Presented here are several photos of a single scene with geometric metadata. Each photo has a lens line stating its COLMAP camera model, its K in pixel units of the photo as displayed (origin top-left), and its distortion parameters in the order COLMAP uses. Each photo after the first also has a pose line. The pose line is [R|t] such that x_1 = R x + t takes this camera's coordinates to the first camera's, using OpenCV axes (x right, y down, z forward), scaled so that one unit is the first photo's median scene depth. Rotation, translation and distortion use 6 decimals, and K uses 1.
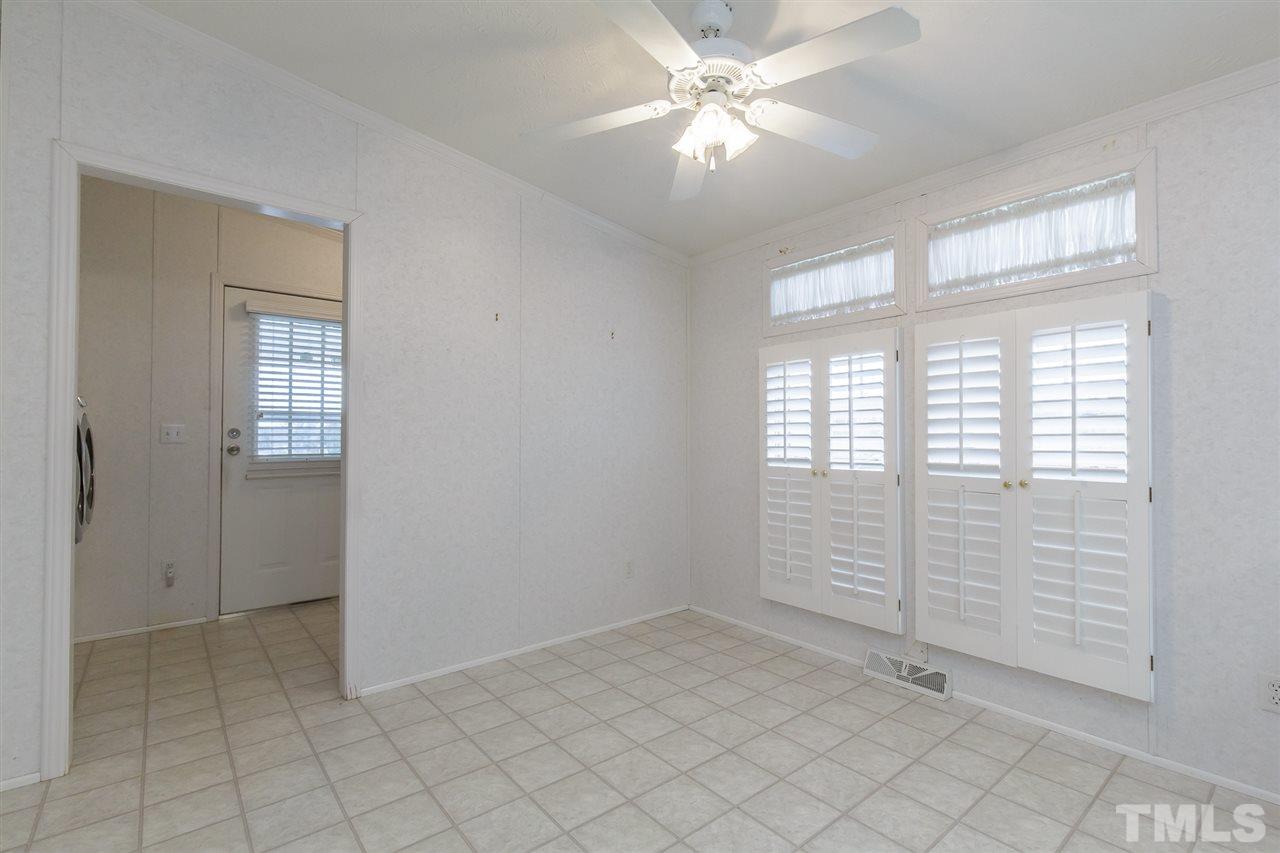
lens RADIAL K [[578.6, 0, 642.6], [0, 578.6, 428.8], [0, 0, 1]] dist [0.002002, 0.000348]
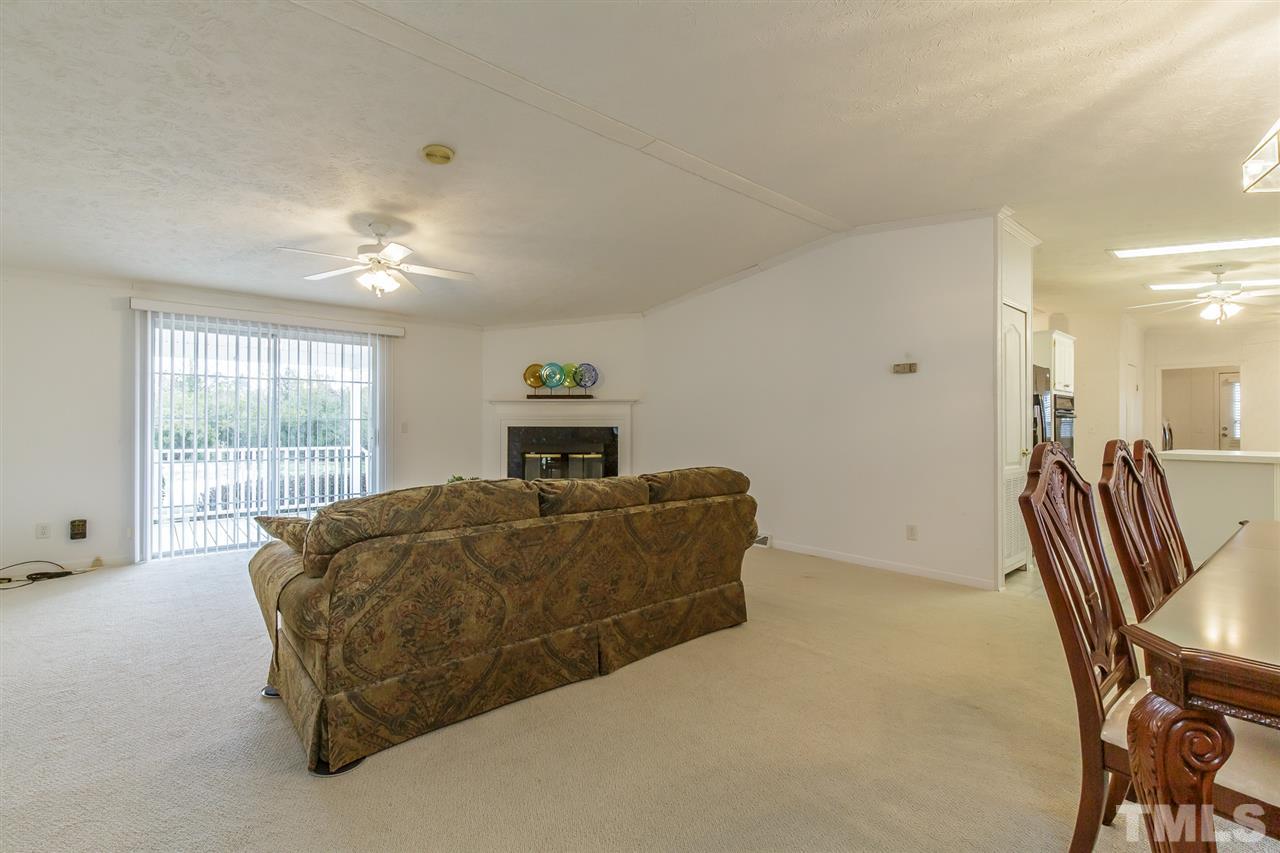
lens RADIAL K [[578.6, 0, 638.8], [0, 578.6, 426.6], [0, 0, 1]] dist [0.002002, 0.000348]
pose [[0.019068, -0.008341, -0.999783, 2.567258], [0.017326, 0.999818, -0.008011, -0.036974], [0.999668, -0.017169, 0.019209, -2.340934]]
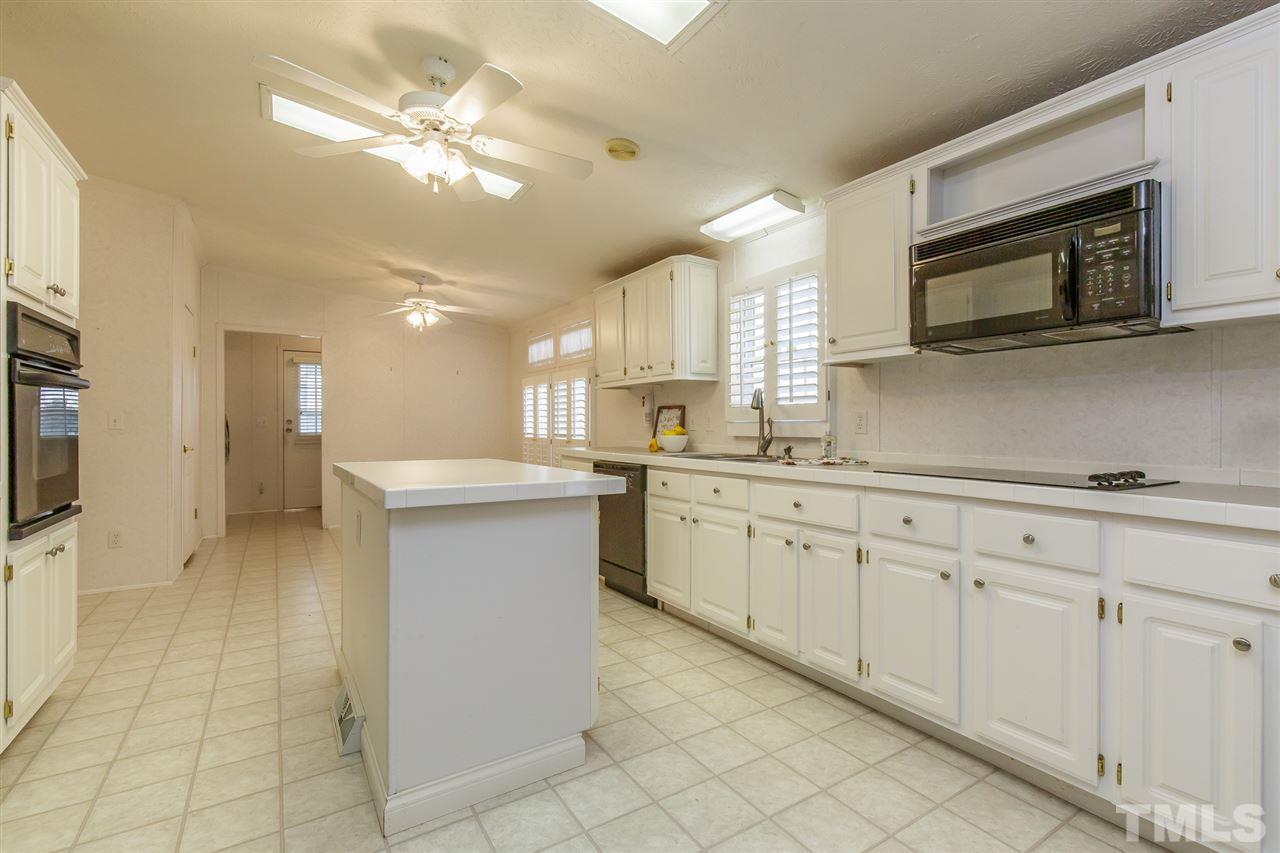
lens RADIAL K [[578.6, 0, 639.6], [0, 578.6, 421.8], [0, 0, 1]] dist [0.002002, 0.000348]
pose [[0.991875, -0.006056, -0.127071, 1.067628], [0.007967, 0.999863, 0.014538, -0.017086], [0.126966, -0.015432, 0.991787, -1.188199]]
